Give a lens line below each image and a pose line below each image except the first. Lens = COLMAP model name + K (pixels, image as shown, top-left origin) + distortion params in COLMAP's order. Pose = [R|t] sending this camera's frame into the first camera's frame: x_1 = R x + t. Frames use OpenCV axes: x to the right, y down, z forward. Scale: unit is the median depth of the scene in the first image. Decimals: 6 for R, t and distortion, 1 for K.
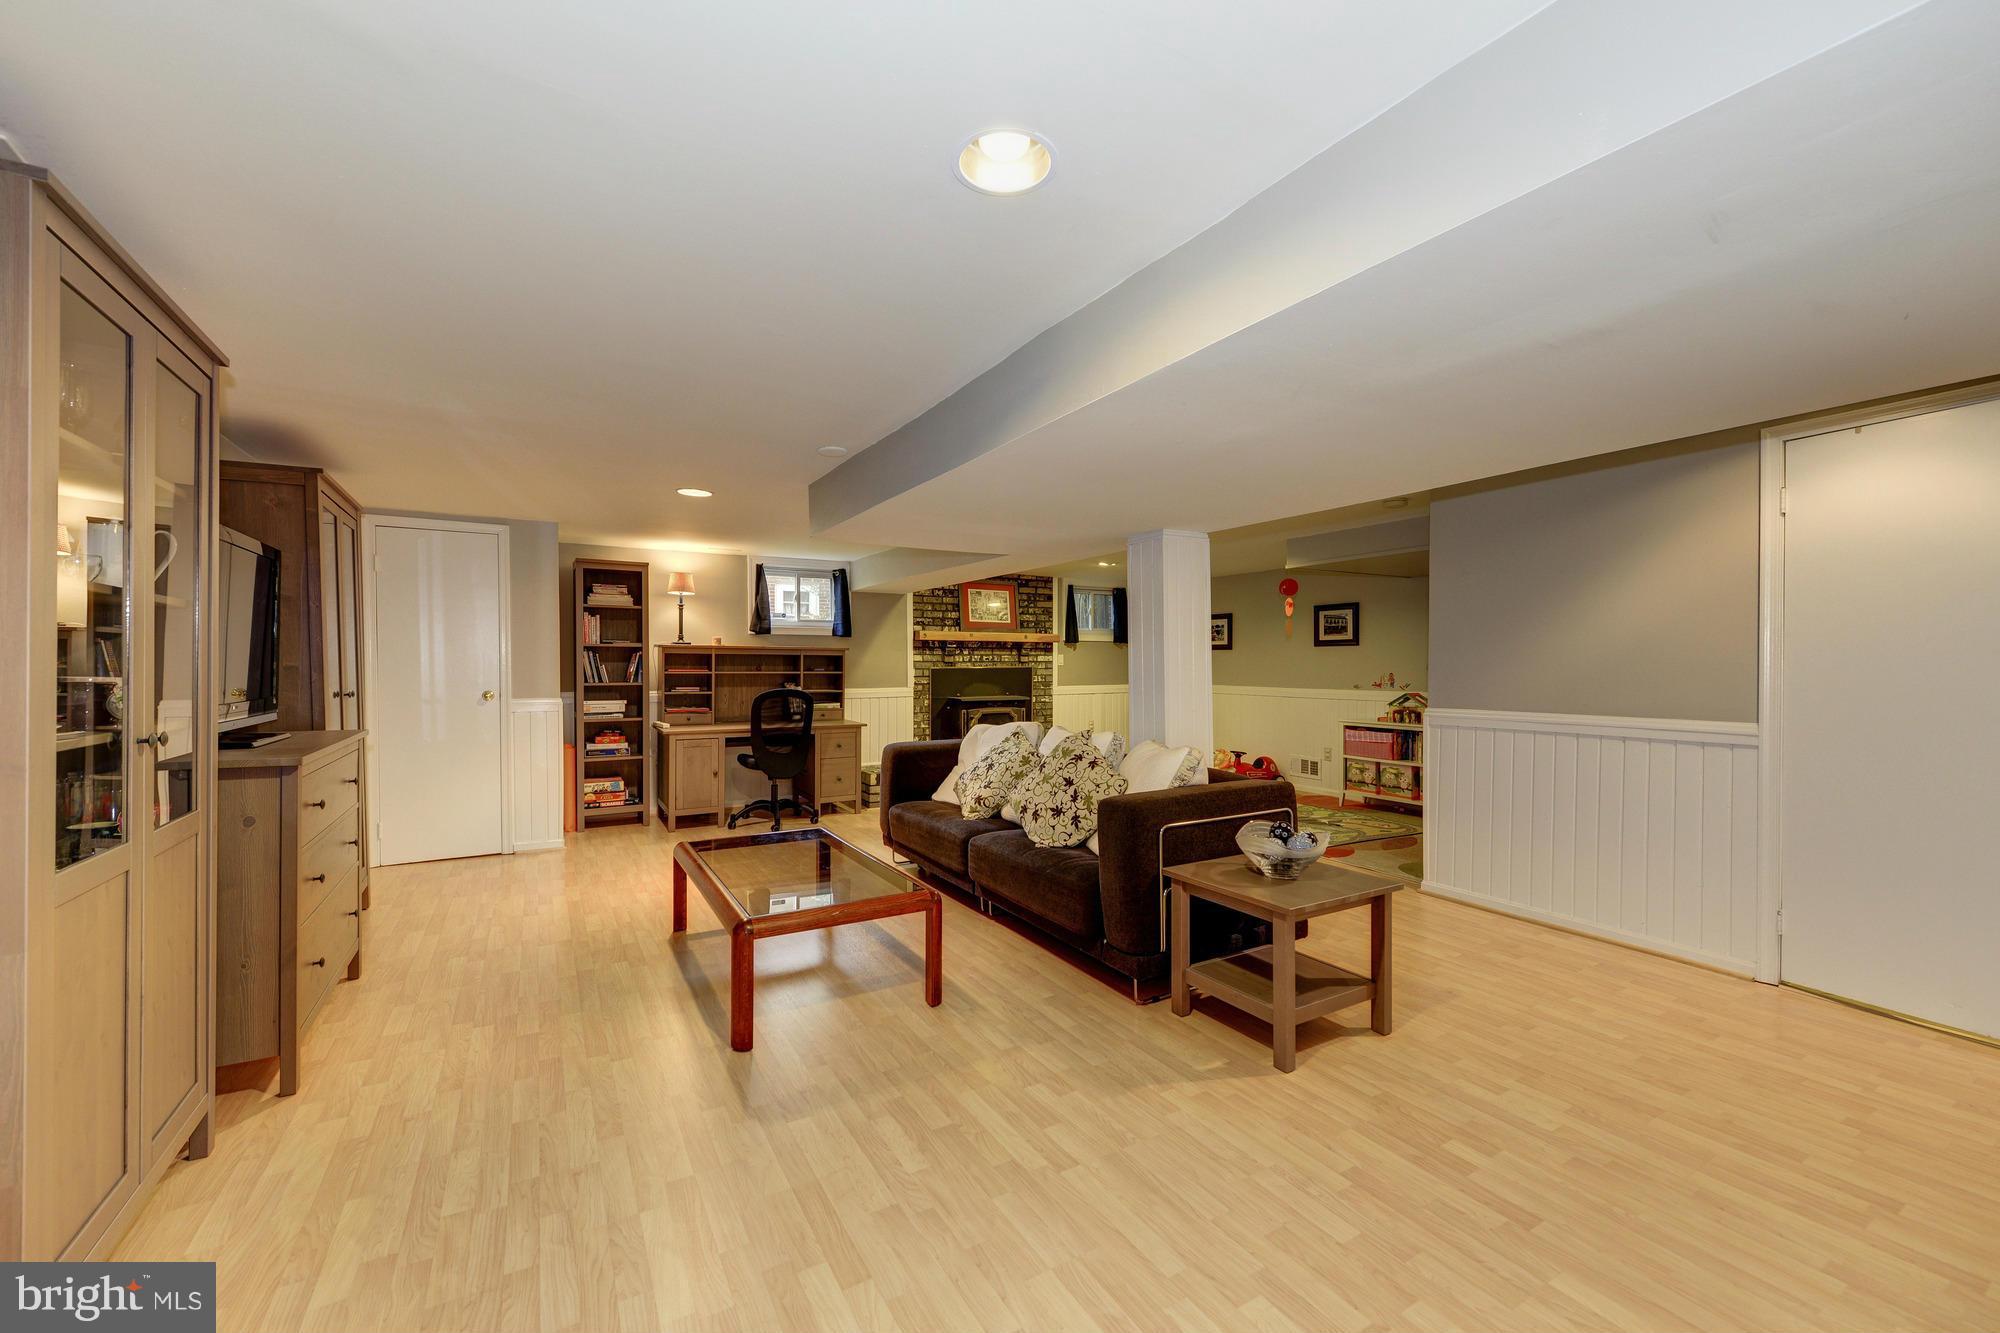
lens RADIAL K [[794.6, 0, 1001.5], [0, 794.6, 665.9], [0, 0, 1]] dist [0.003713, 0.000441]
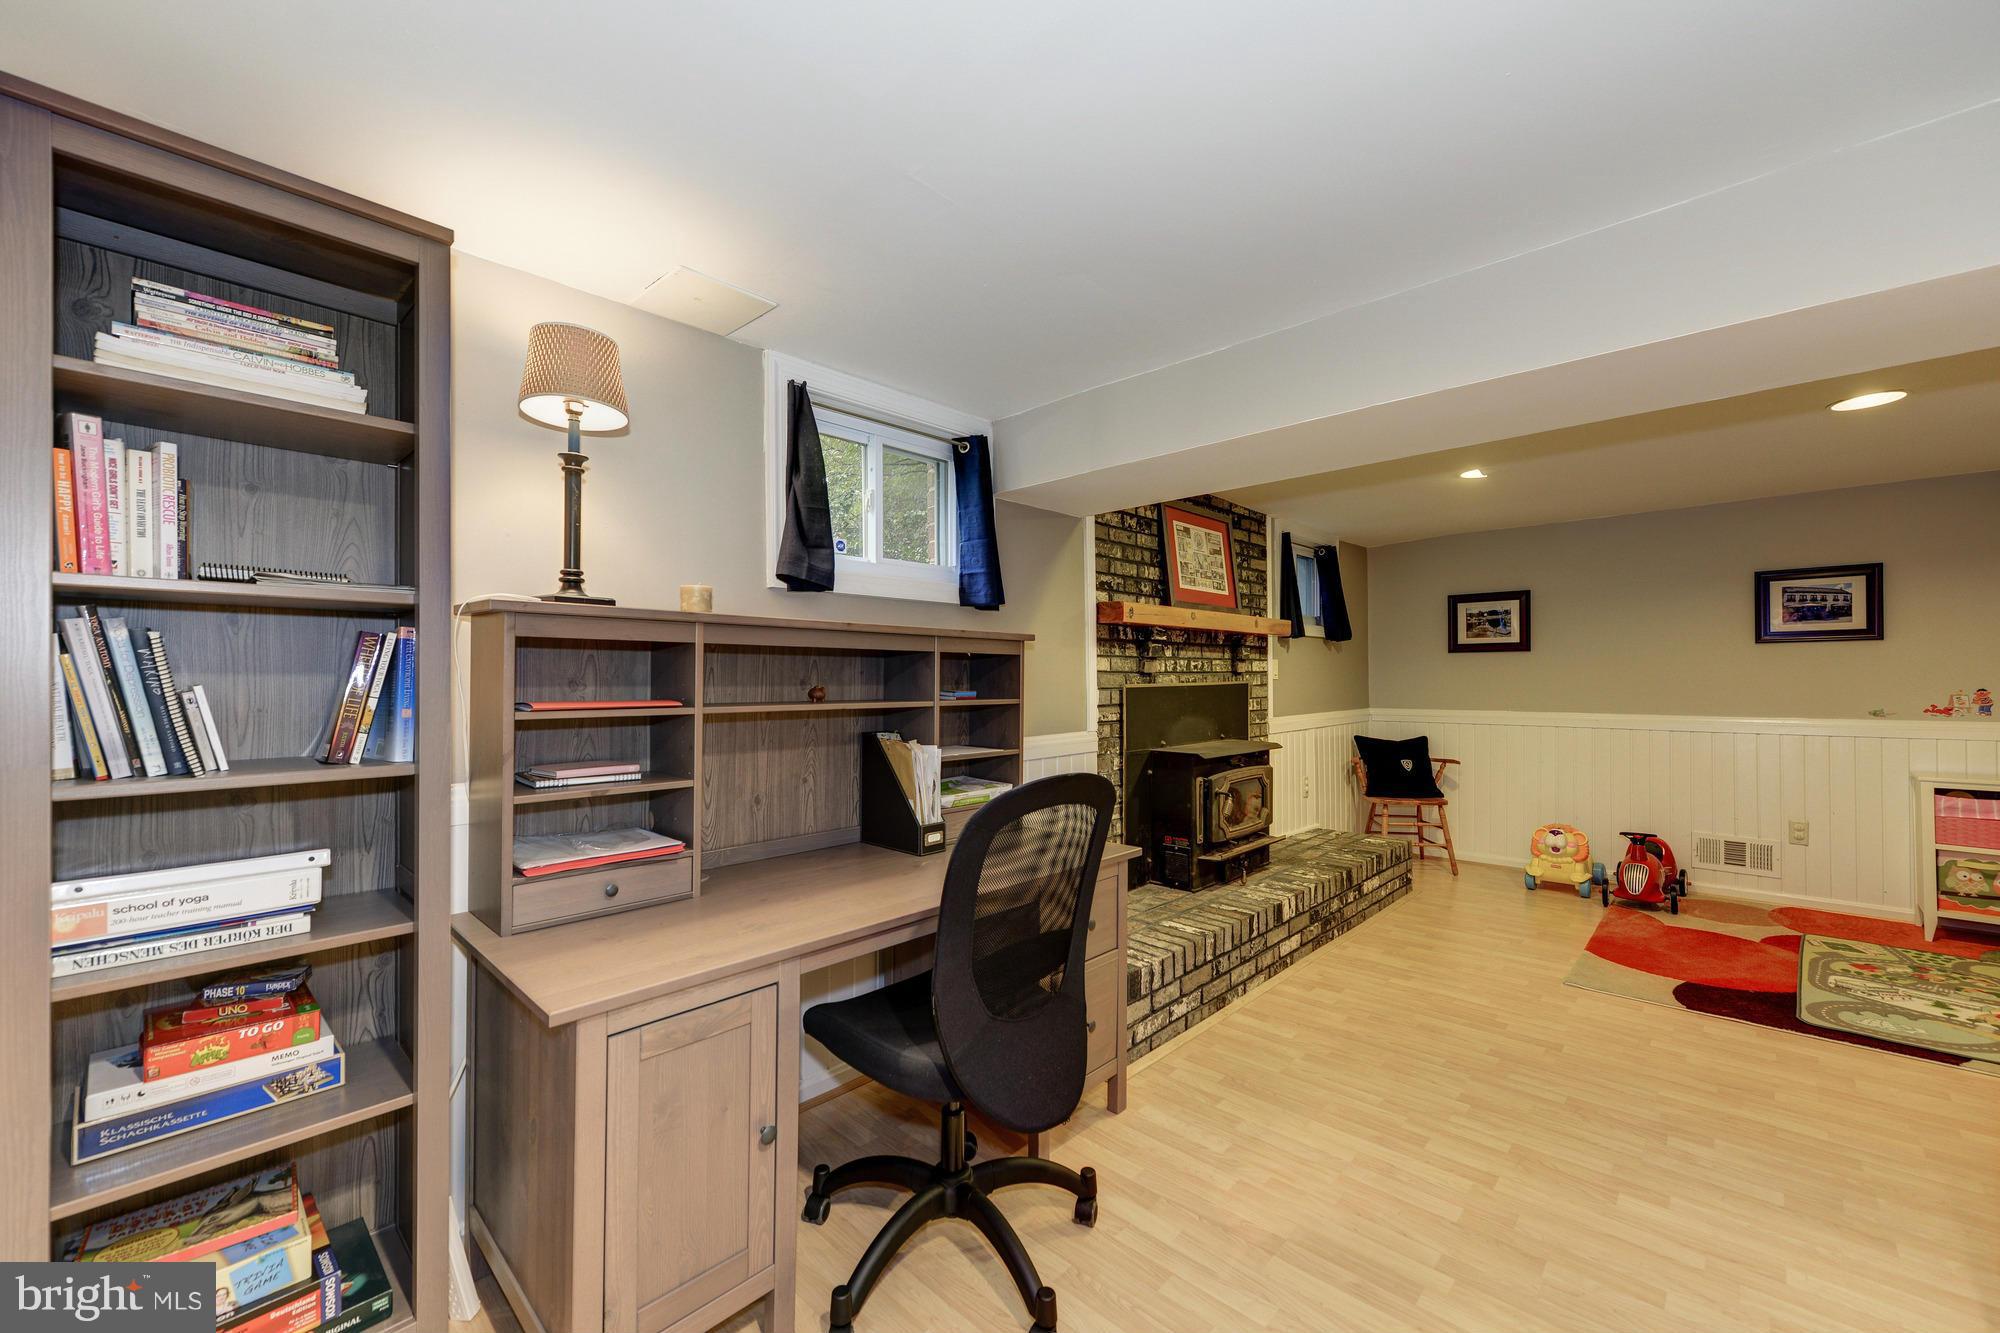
lens RADIAL K [[794.6, 0, 997.7], [0, 794.6, 665.6], [0, 0, 1]] dist [0.003713, 0.000441]
pose [[0.962874, -0.000818, 0.269951, -0.288612], [0.006571, 0.999770, -0.020407, -0.000214], [-0.269873, 0.021424, 0.962658, 0.601918]]
